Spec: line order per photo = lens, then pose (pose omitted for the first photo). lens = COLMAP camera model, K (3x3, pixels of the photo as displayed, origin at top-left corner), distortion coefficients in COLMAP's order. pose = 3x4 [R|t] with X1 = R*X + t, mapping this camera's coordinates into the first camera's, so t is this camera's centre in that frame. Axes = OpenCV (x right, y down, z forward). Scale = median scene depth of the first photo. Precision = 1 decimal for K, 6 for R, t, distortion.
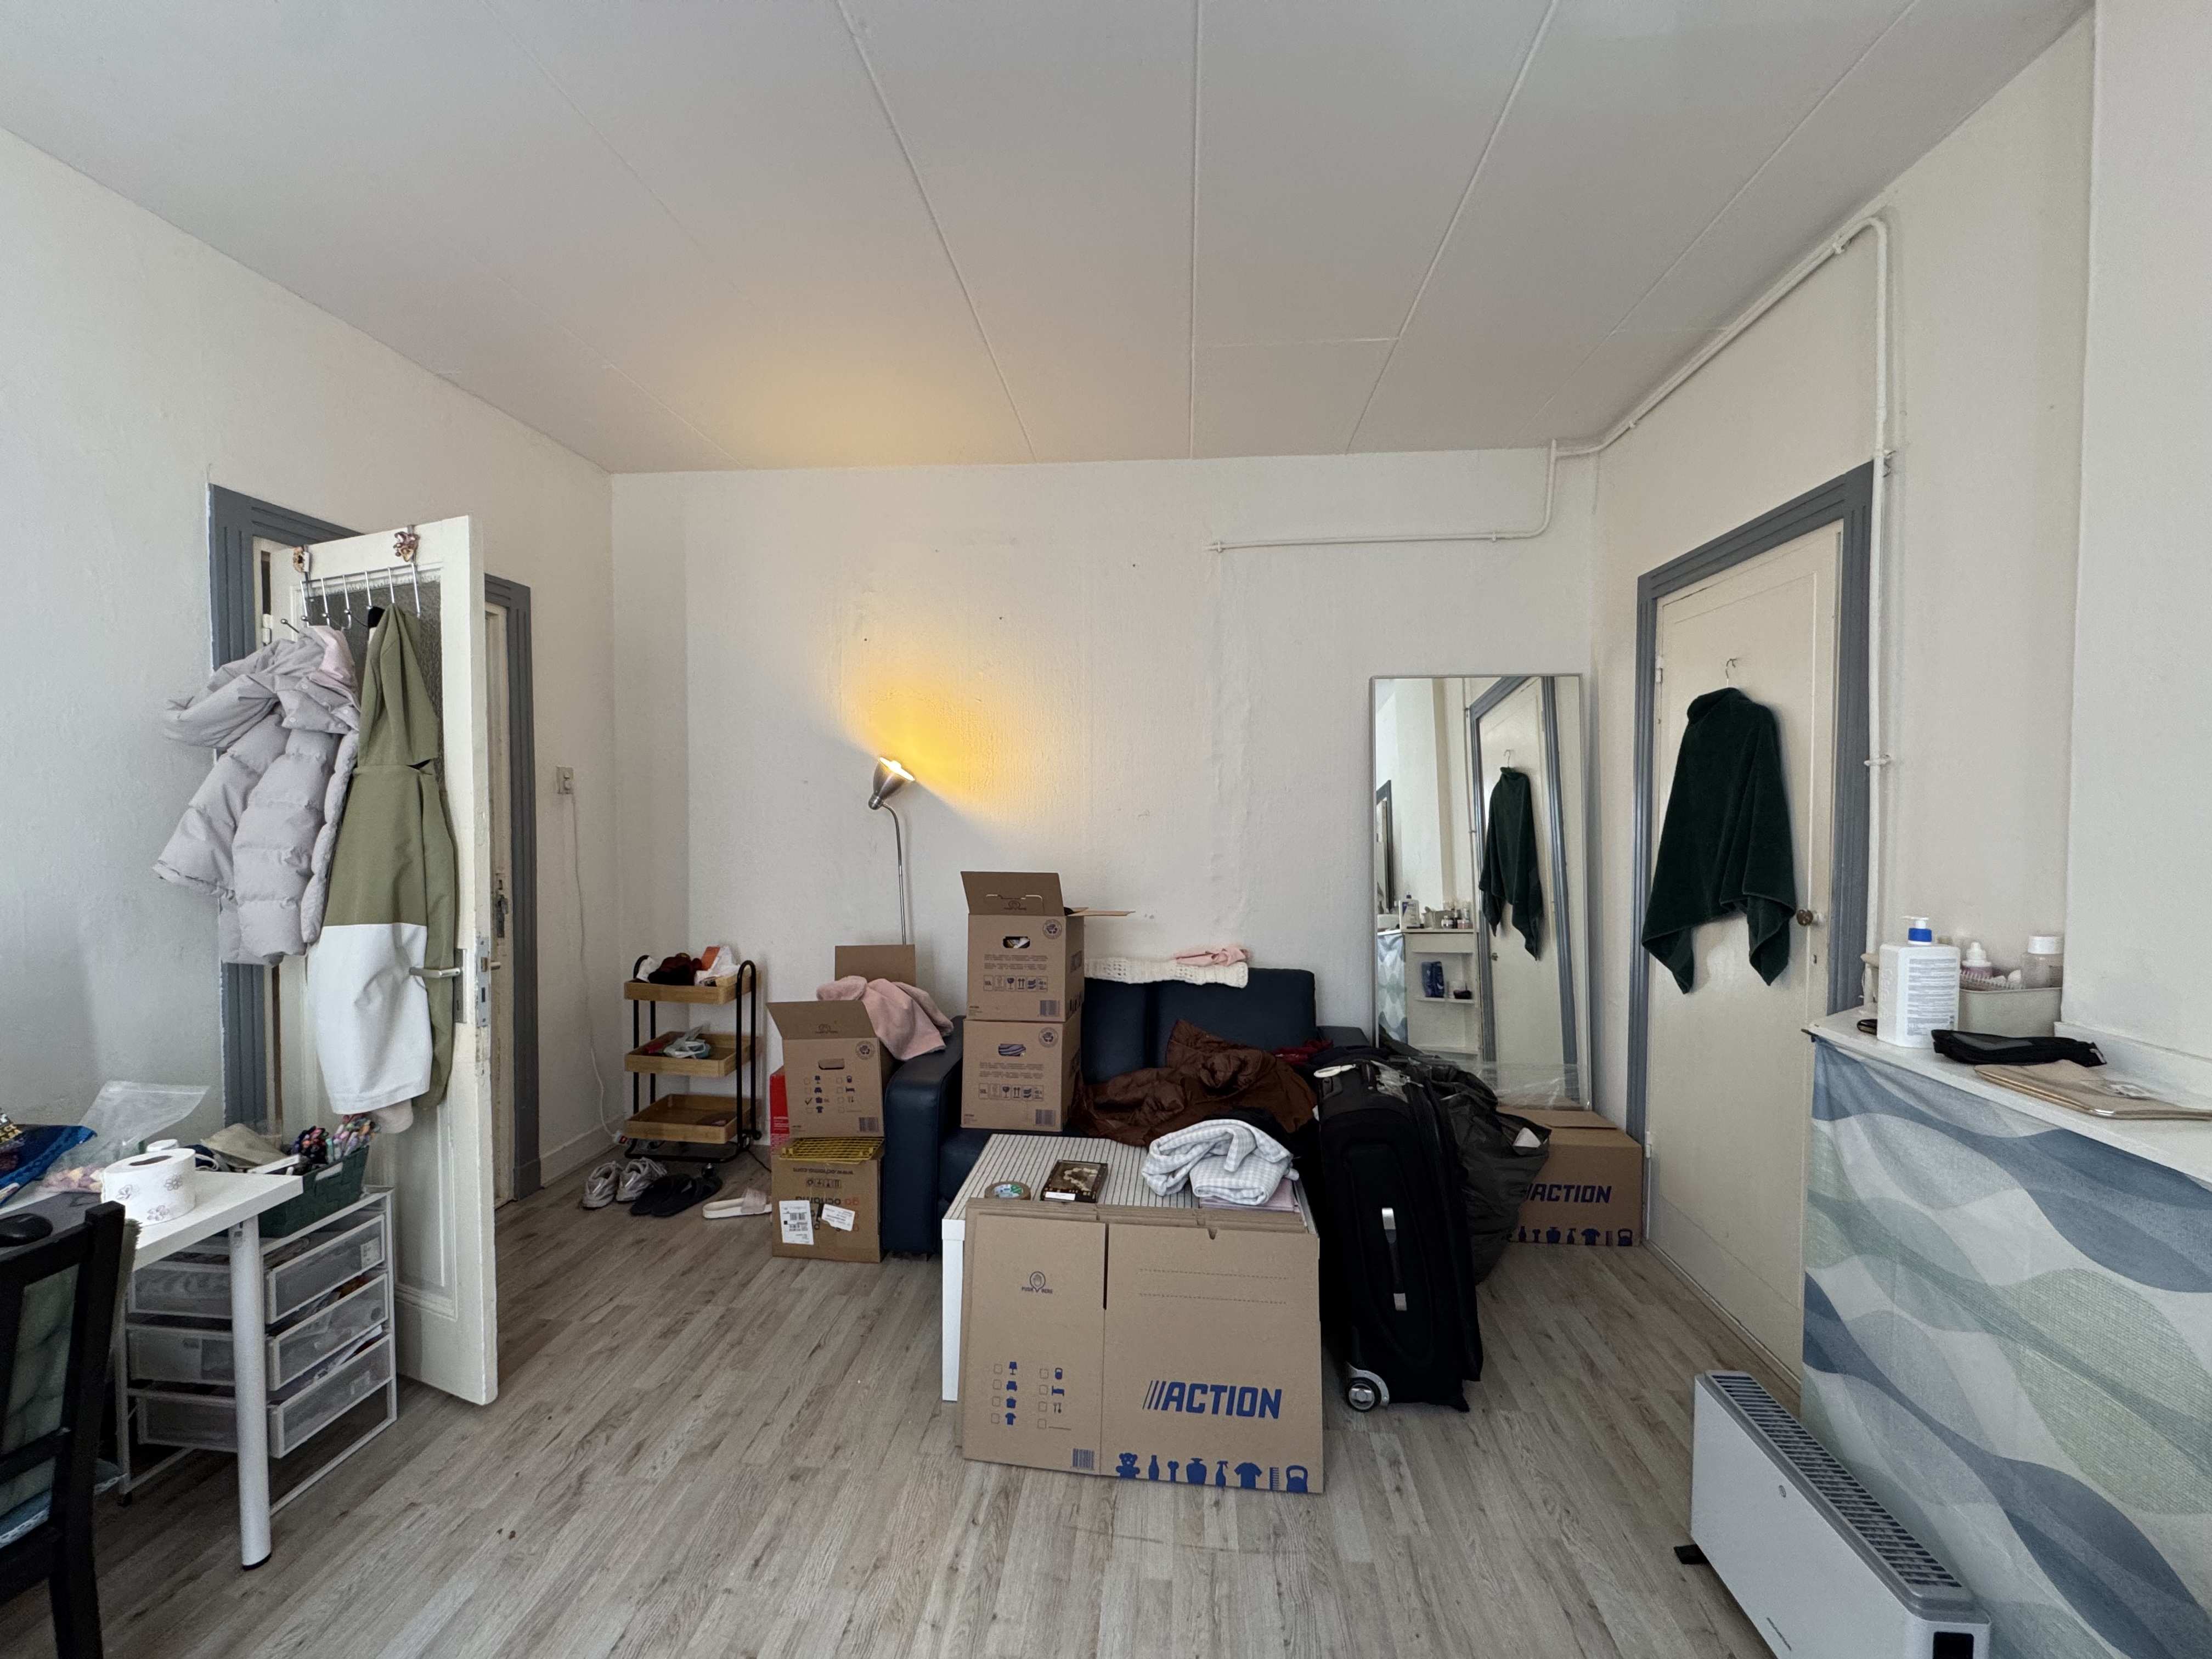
lens RADIAL K [[878.9, 0, 1106.0], [0, 878.9, 829.5], [0, 0, 1]] dist [-0.000626, -0.000095]
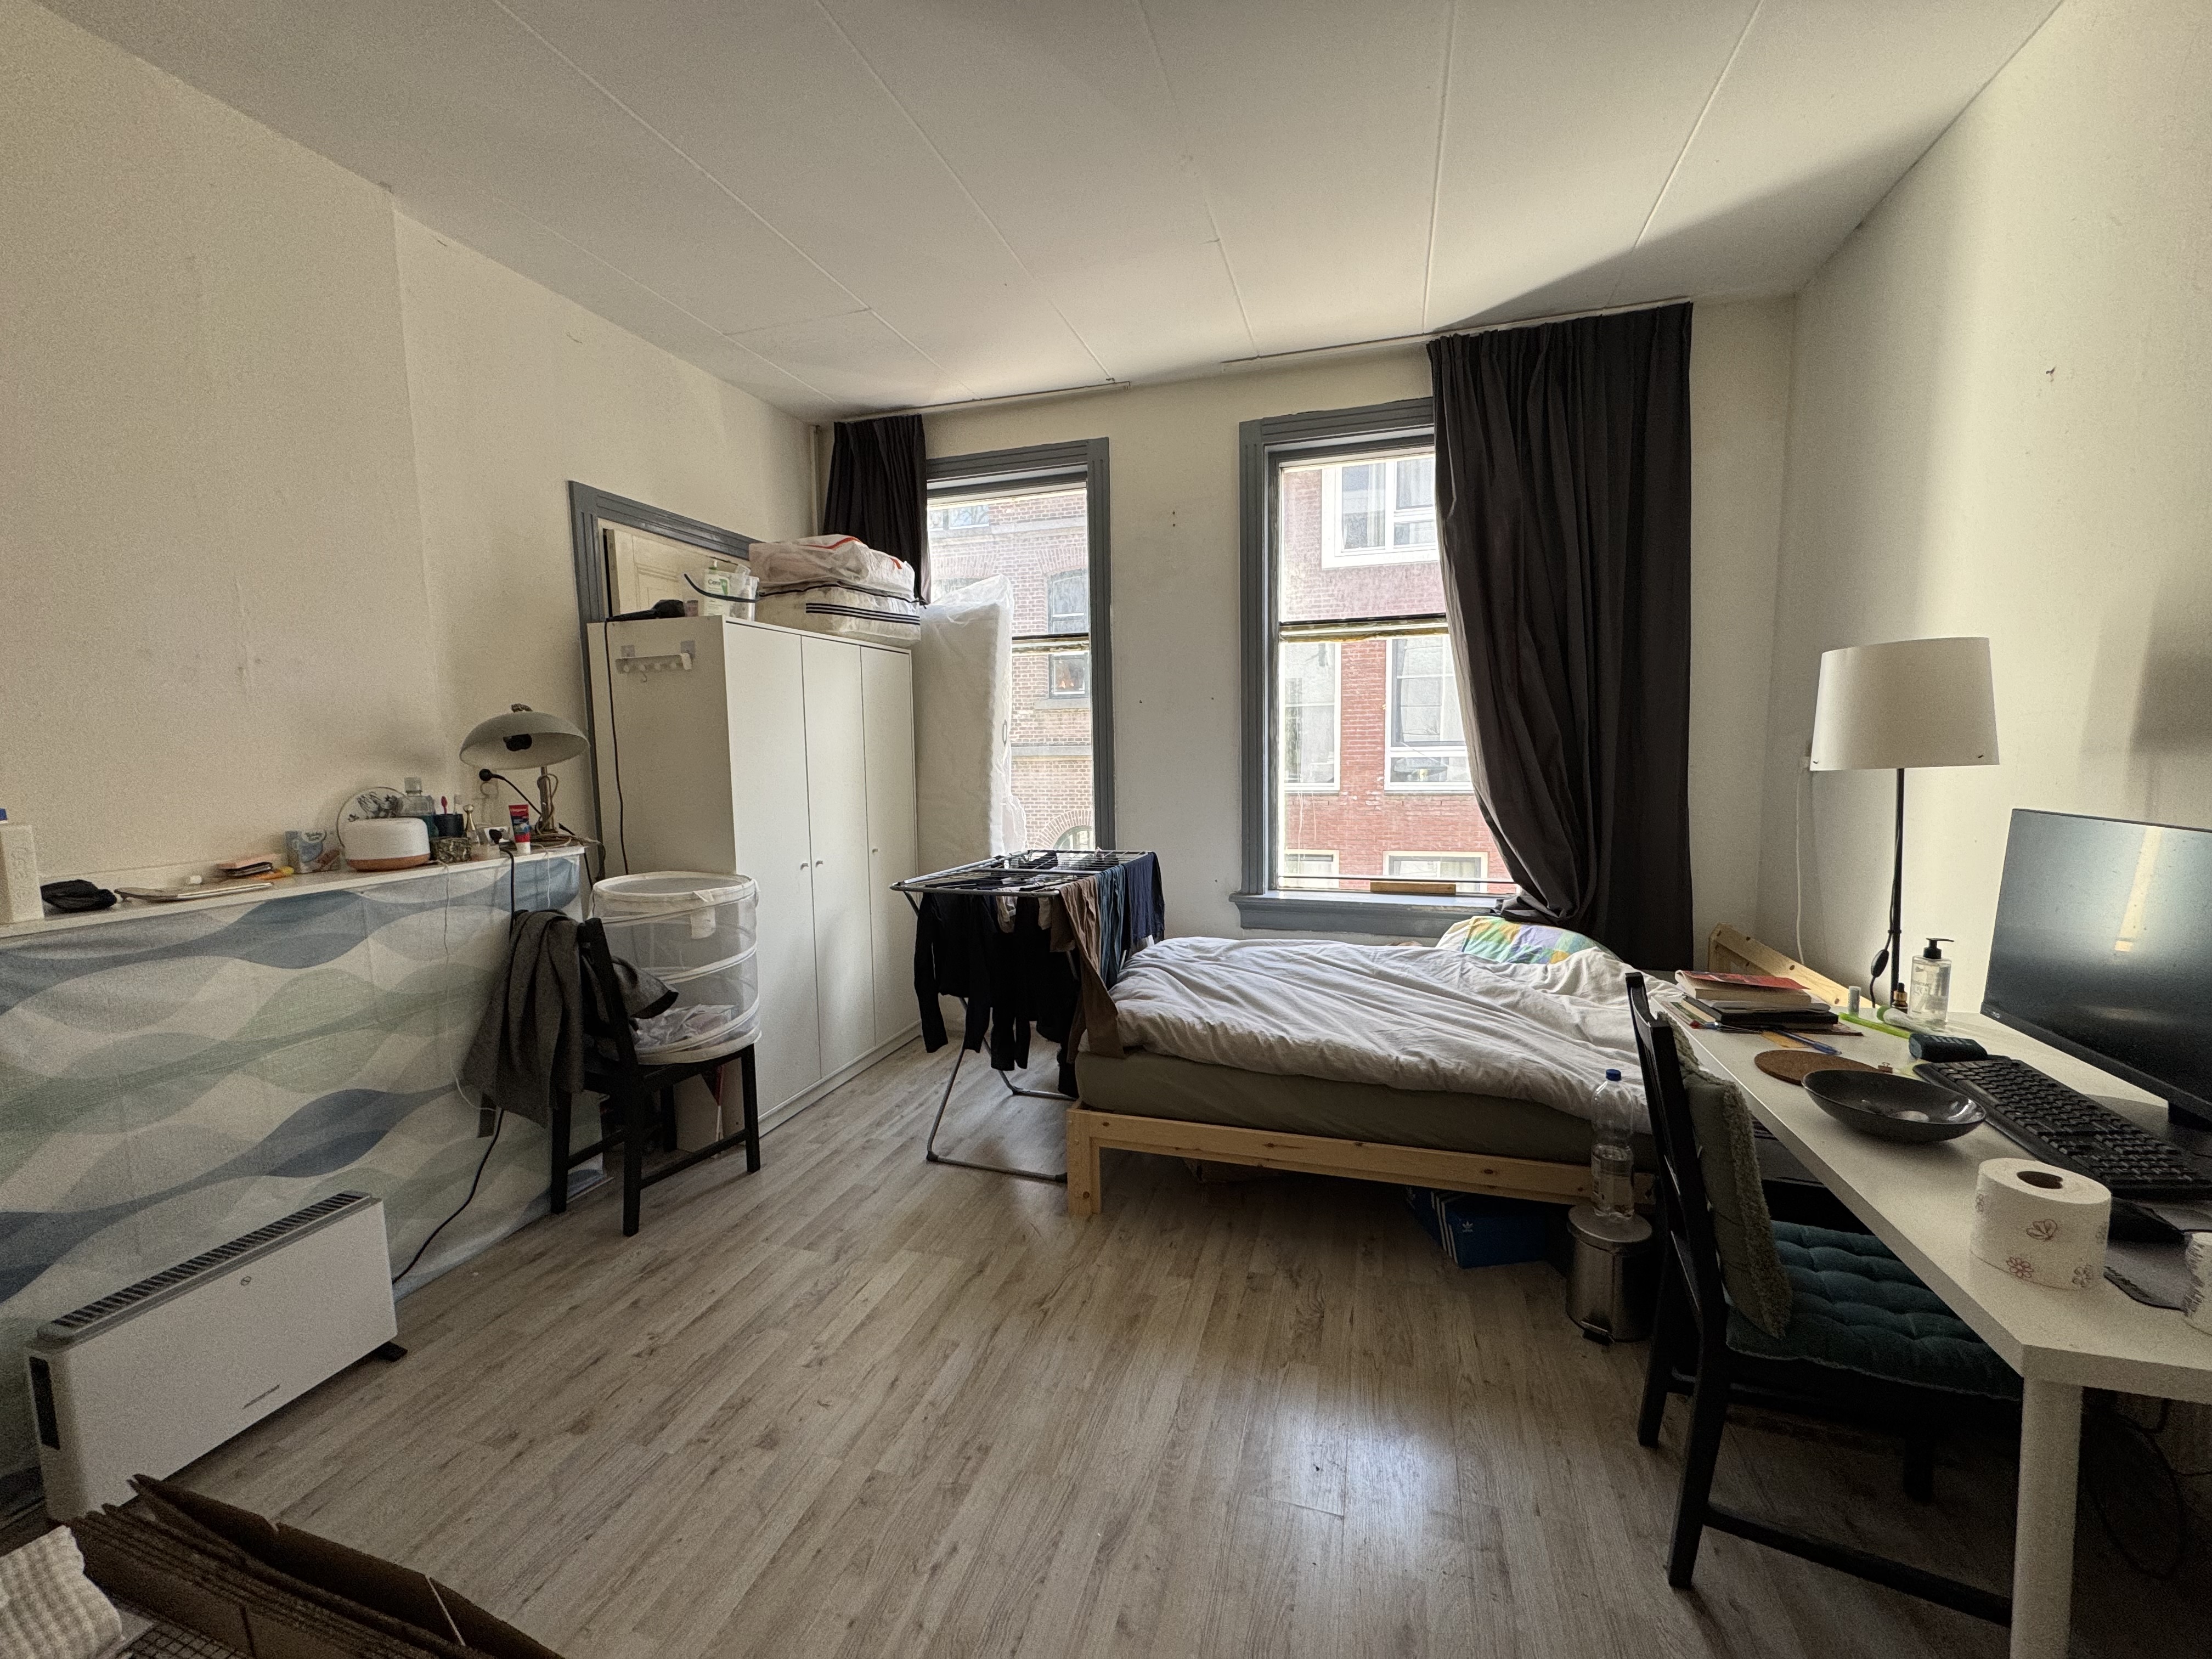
lens RADIAL K [[882.6, 0, 1103.5], [0, 882.6, 830.8], [0, 0, 1]] dist [-0.000896, -0.000057]
pose [[-0.976012, -0.009043, 0.217528, -0.512984], [0.020391, 0.990948, 0.132690, 0.026482], [-0.216759, 0.133942, -0.966993, 1.574625]]
